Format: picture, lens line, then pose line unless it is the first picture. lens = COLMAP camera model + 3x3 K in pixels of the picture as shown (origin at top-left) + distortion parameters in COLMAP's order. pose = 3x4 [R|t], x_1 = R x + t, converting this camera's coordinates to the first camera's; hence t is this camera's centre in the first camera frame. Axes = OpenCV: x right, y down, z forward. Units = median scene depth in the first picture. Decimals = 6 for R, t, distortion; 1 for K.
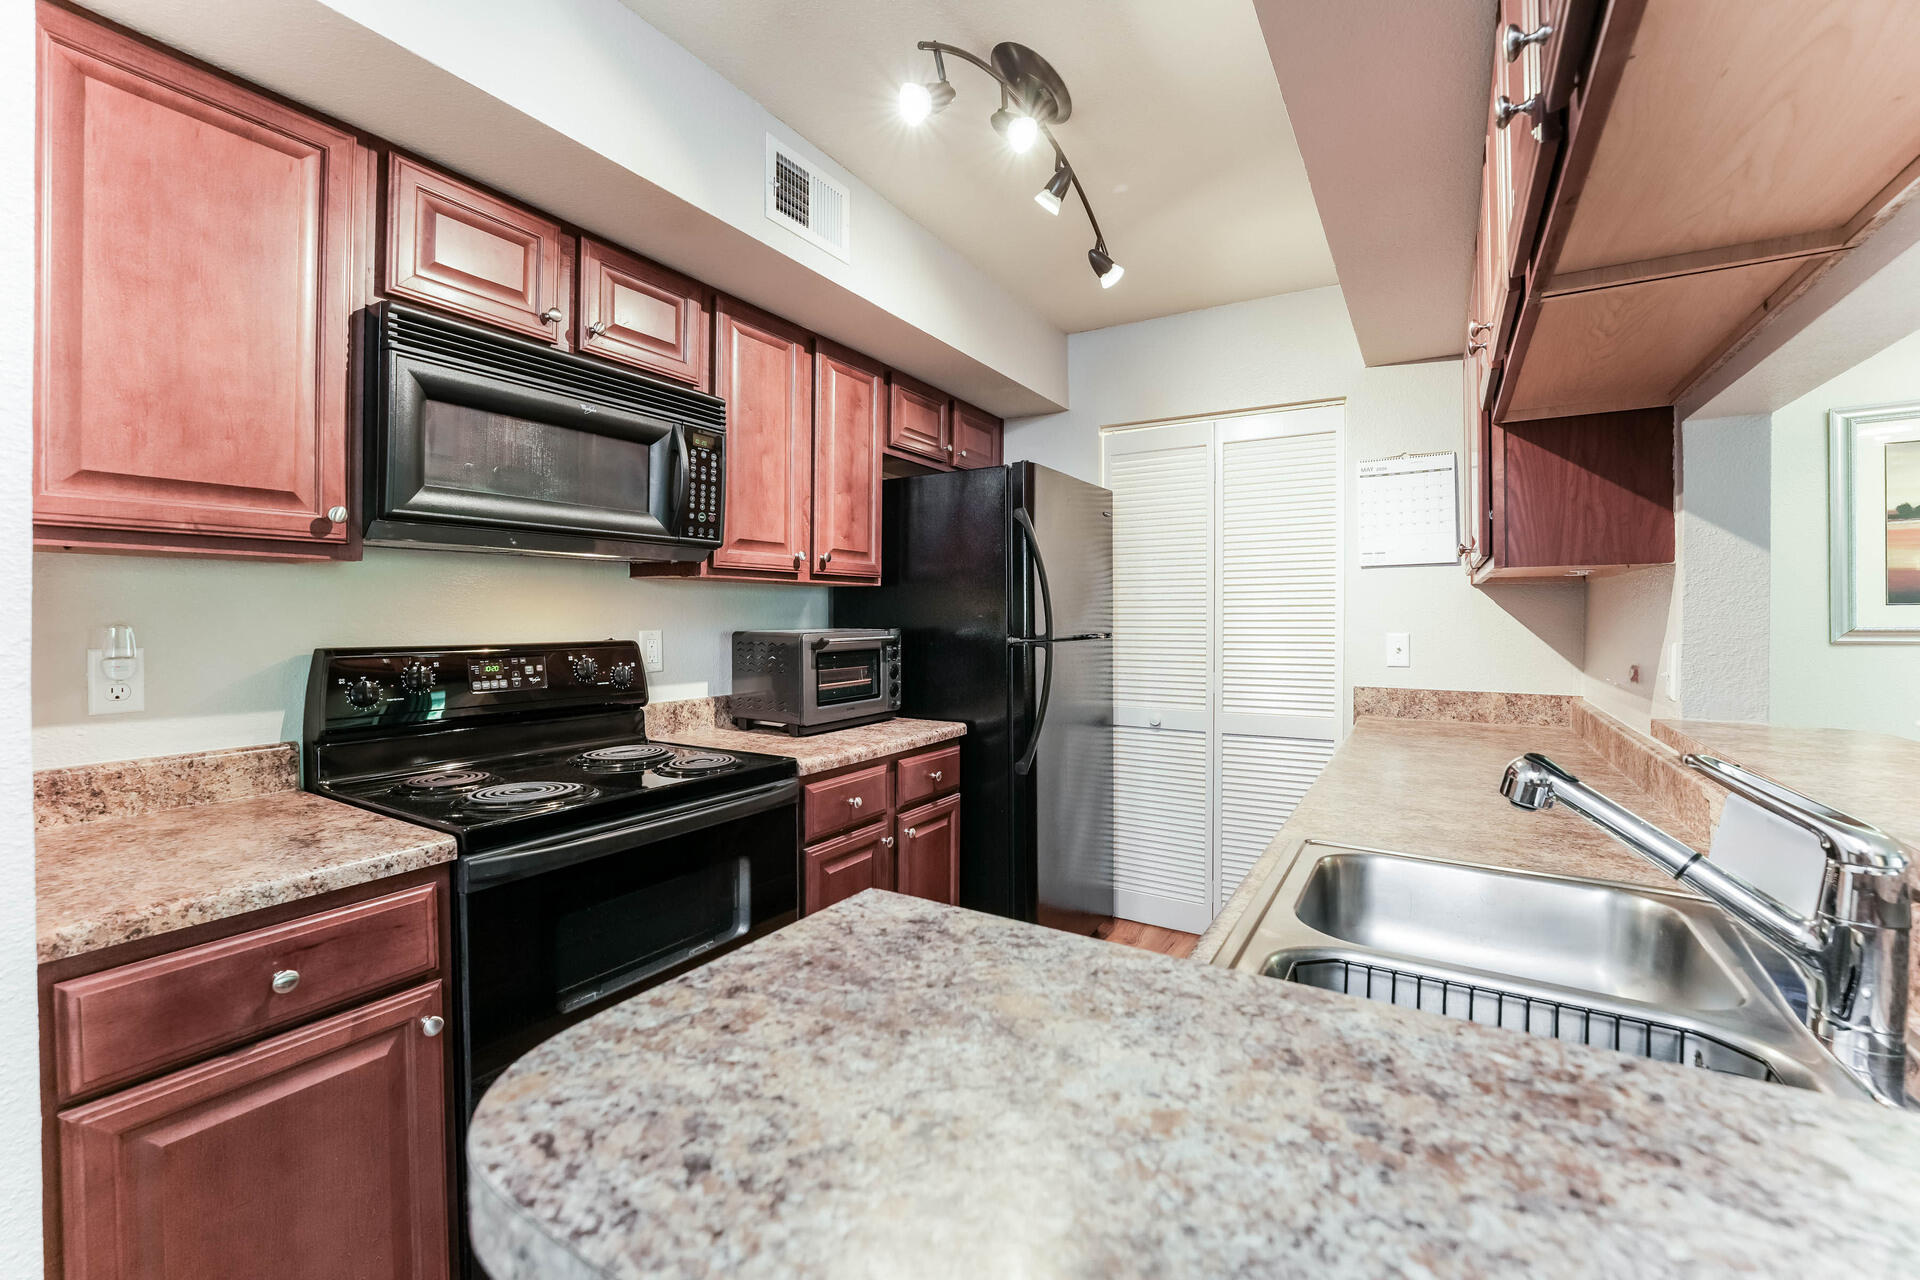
lens RADIAL K [[798.5, 0, 966.3], [0, 798.5, 619.1], [0, 0, 1]] dist [-0.013169, -0.000347]
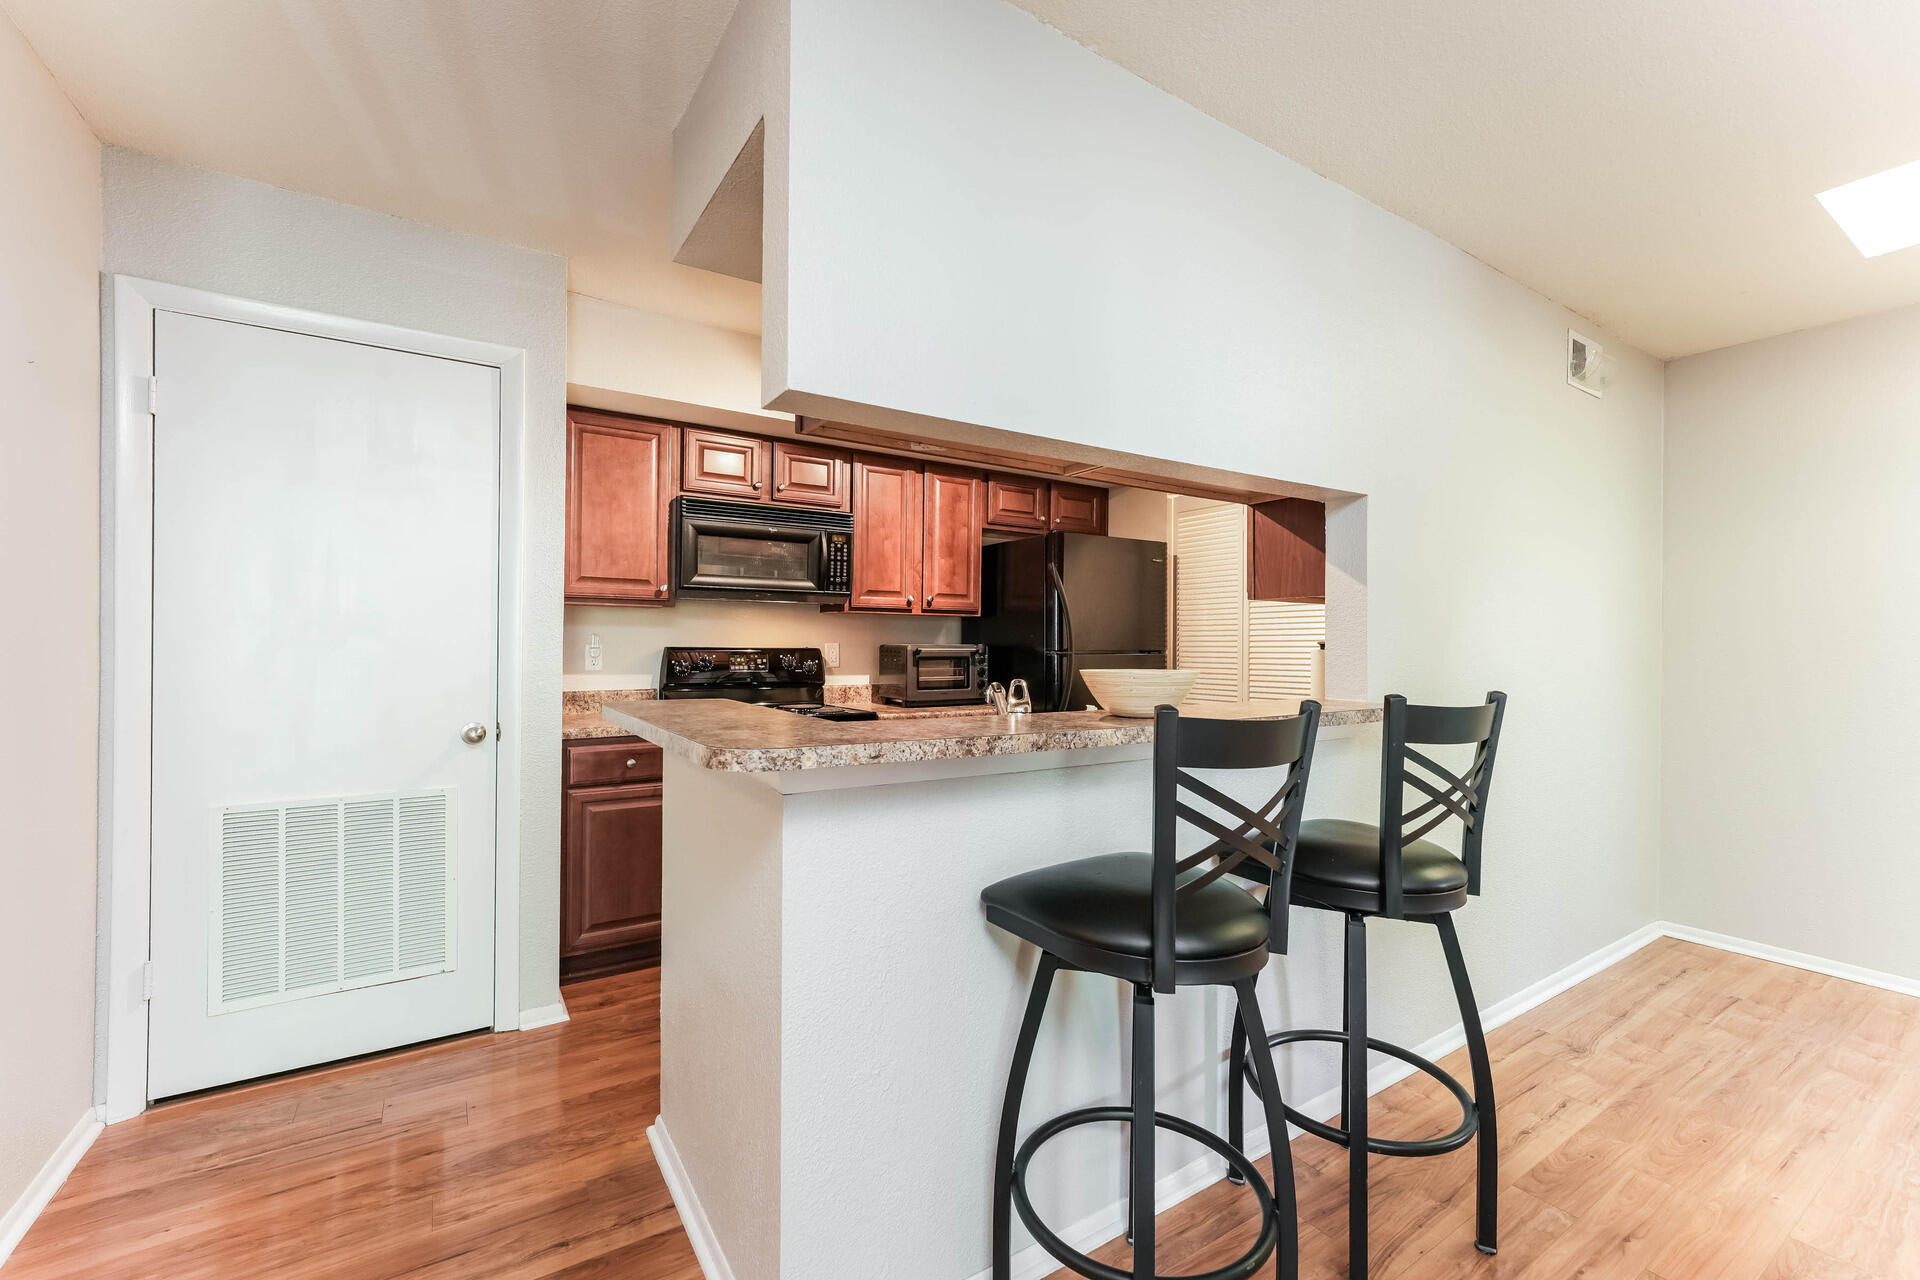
lens RADIAL K [[811.8, 0, 960.0], [0, 811.8, 640.0], [0, 0, 1]] dist [0.029078, 0.000358]
pose [[0.901210, 0.001230, -0.433380, 0.690116], [-0.007529, 0.999889, -0.012819, 0.030455], [0.433317, 0.014816, 0.901120, -0.527192]]
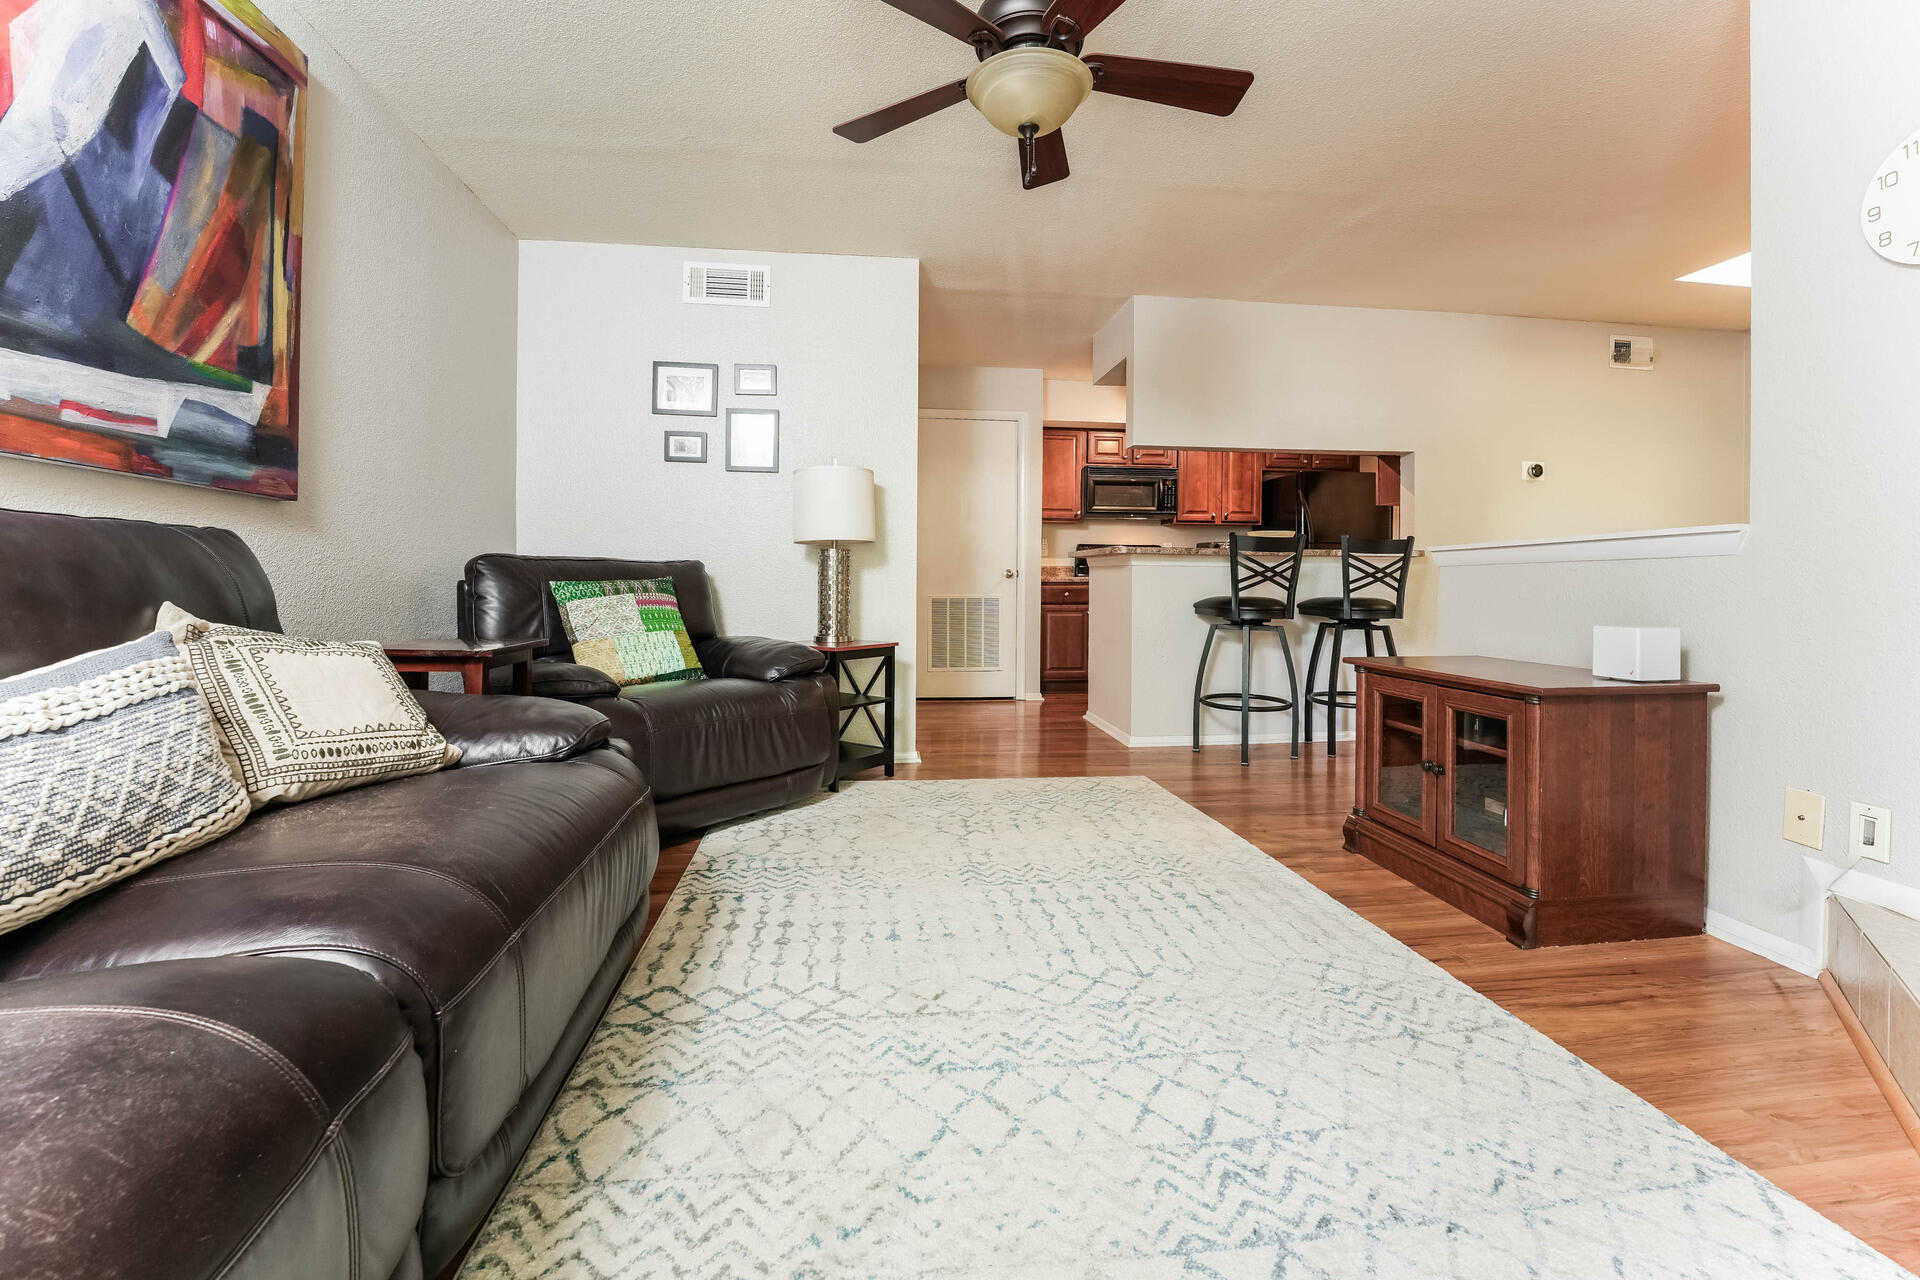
lens RADIAL K [[798.5, 0, 966.3], [0, 798.5, 619.1], [0, 0, 1]] dist [-0.013169, -0.000347]
pose [[0.618708, 0.041241, -0.784538, 1.671797], [-0.007067, 0.998873, 0.046935, 0.184235], [0.785590, -0.023495, 0.618302, -1.629528]]
